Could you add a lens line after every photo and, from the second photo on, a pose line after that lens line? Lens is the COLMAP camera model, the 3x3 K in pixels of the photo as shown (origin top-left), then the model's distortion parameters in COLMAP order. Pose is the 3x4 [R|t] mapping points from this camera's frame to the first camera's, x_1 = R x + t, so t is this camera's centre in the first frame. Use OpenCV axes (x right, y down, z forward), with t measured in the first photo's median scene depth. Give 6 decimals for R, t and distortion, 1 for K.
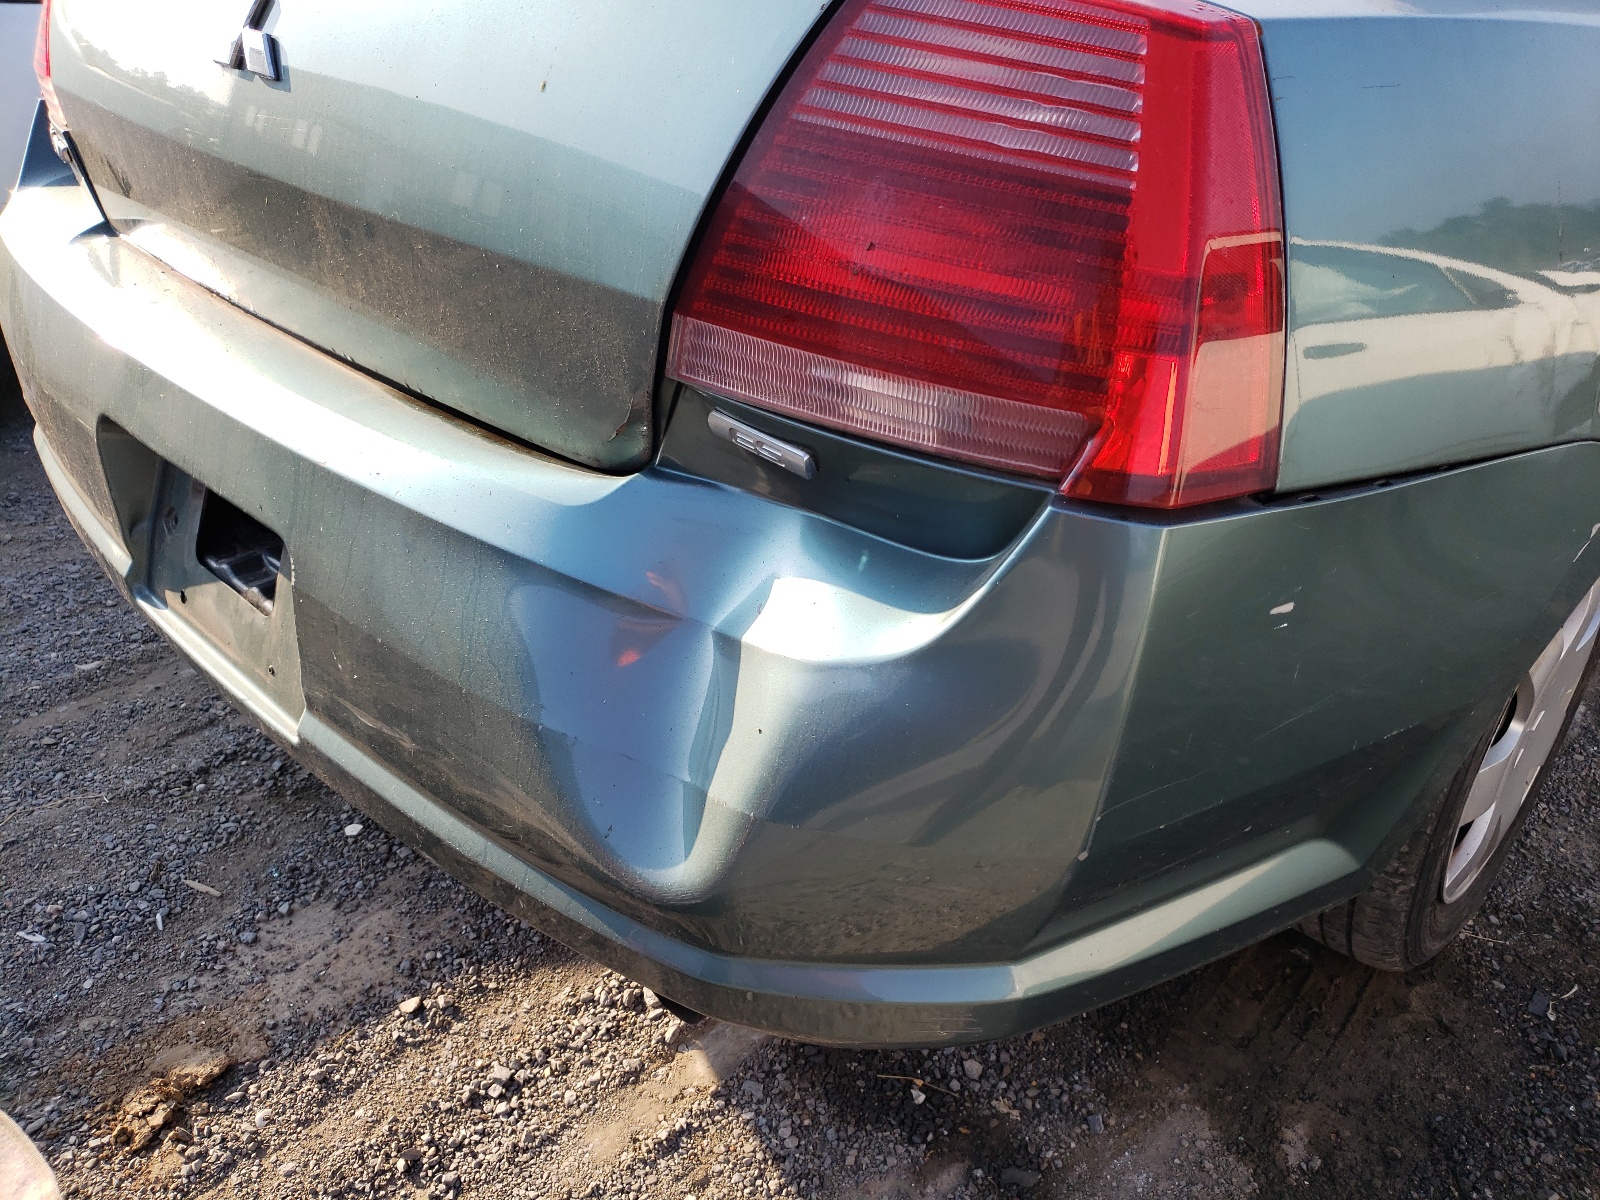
lens RADIAL K [[1194.5, 0, 800.0], [0, 1194.5, 600.0], [0, 0, 1]] dist [0.010773, 0.013939]
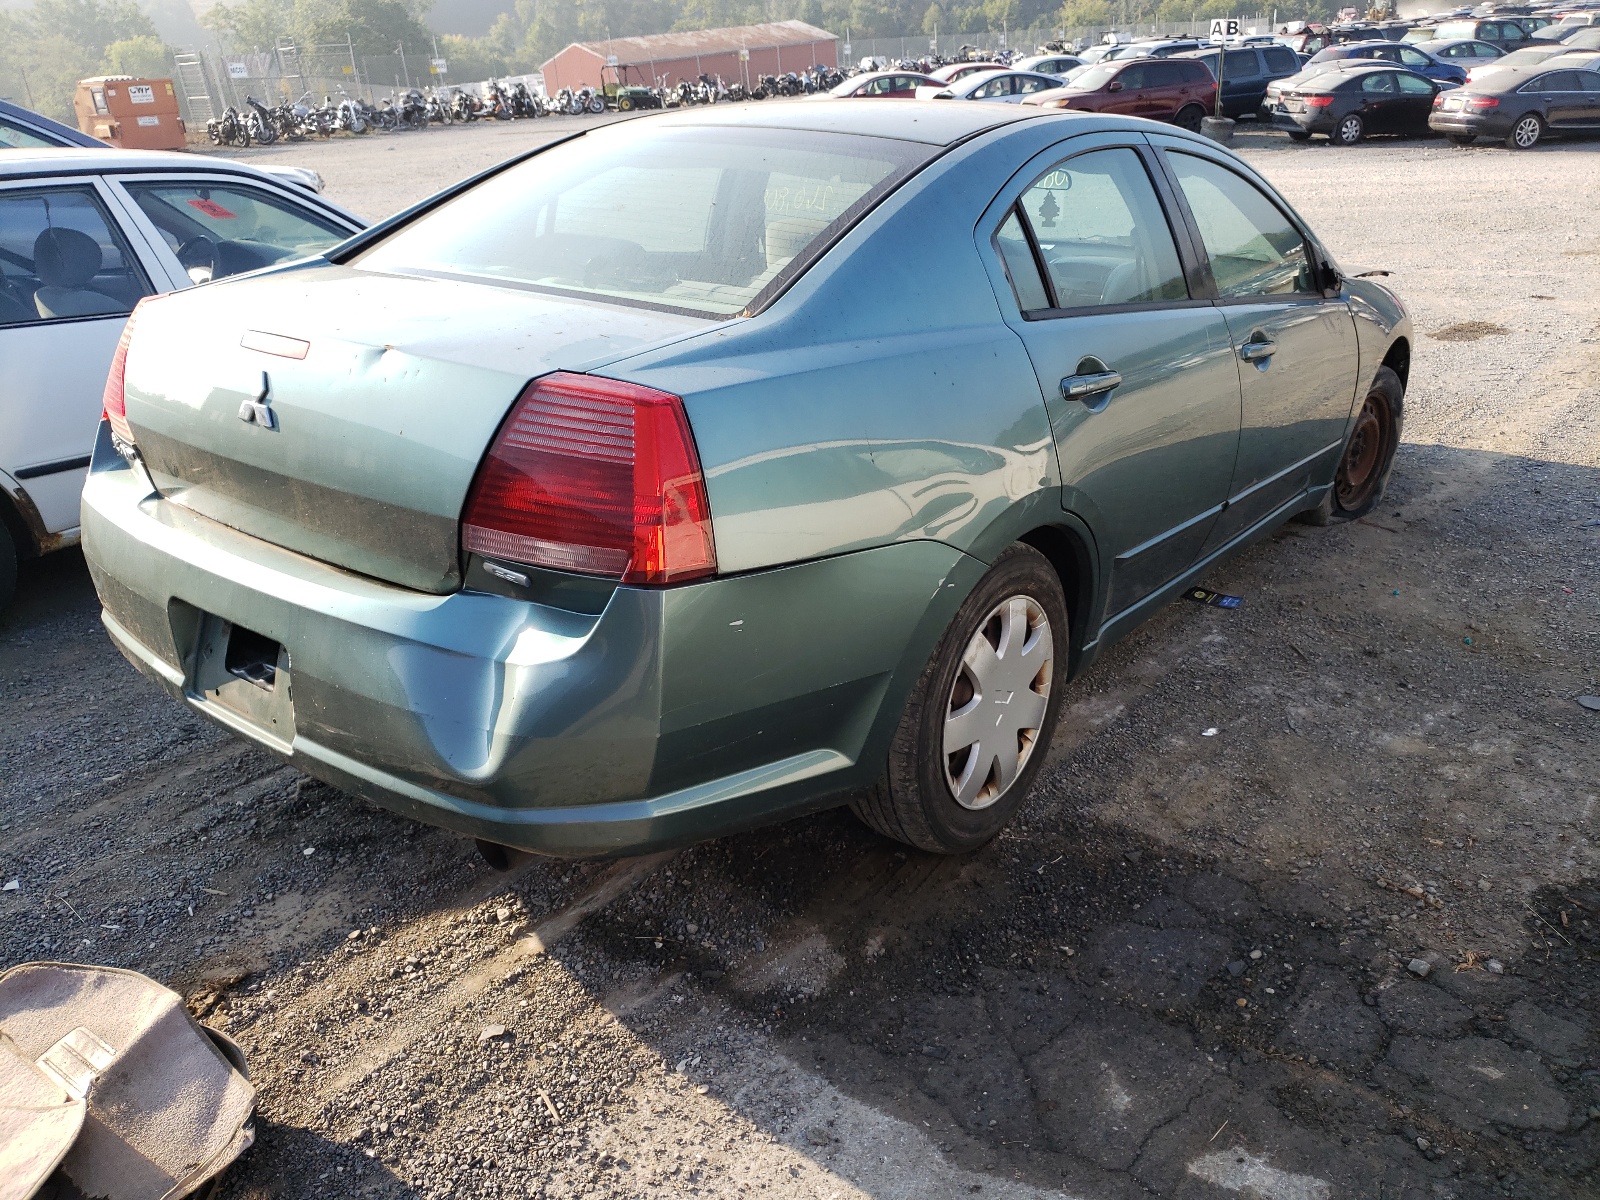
lens RADIAL K [[1310.2, 0, 800.4], [0, 1310.2, 575.5], [0, 0, 1]] dist [0.033012, 0.005560]
pose [[0.993905, -0.092188, 0.060451, 0.236916], [0.100002, 0.984735, -0.142464, 0.181443], [-0.046395, 0.147641, 0.987952, -0.959284]]
